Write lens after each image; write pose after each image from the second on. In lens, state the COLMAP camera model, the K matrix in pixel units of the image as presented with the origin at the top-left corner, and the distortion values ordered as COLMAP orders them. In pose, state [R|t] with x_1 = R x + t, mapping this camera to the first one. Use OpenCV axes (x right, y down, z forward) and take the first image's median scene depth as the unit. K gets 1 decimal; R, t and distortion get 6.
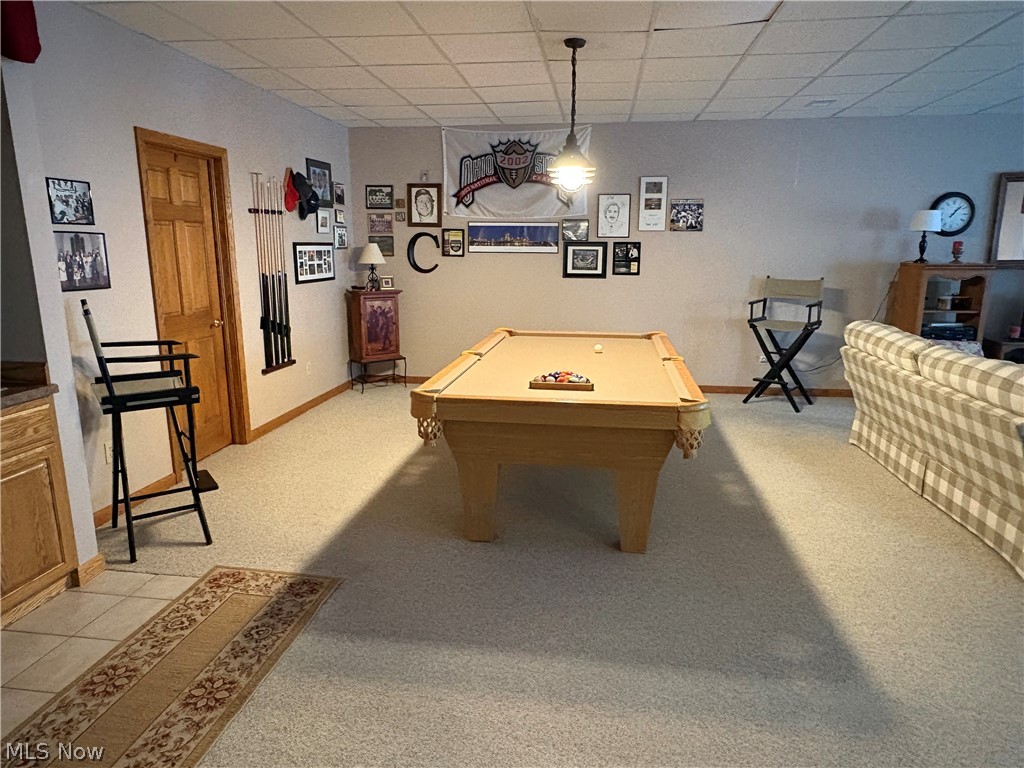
lens RADIAL K [[650.6, 0, 512.0], [0, 650.6, 384.0], [0, 0, 1]] dist [-0.002804, -0.001083]
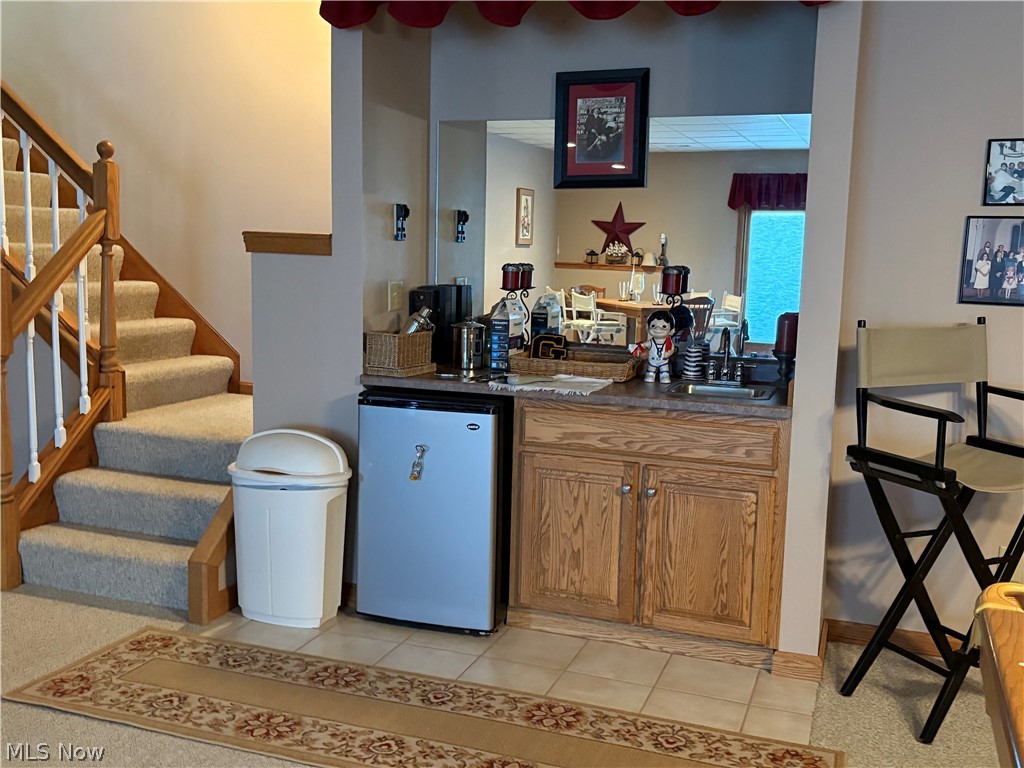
lens RADIAL K [[1033.8, 0, 512.0], [0, 1033.8, 384.0], [0, 0, 1]] dist [0.012308, 0.018597]
pose [[-0.209586, 0.122342, -0.970106, 0.532904], [-0.228608, 0.958513, 0.170269, -0.151124], [0.950690, 0.257460, -0.172922, 0.832520]]
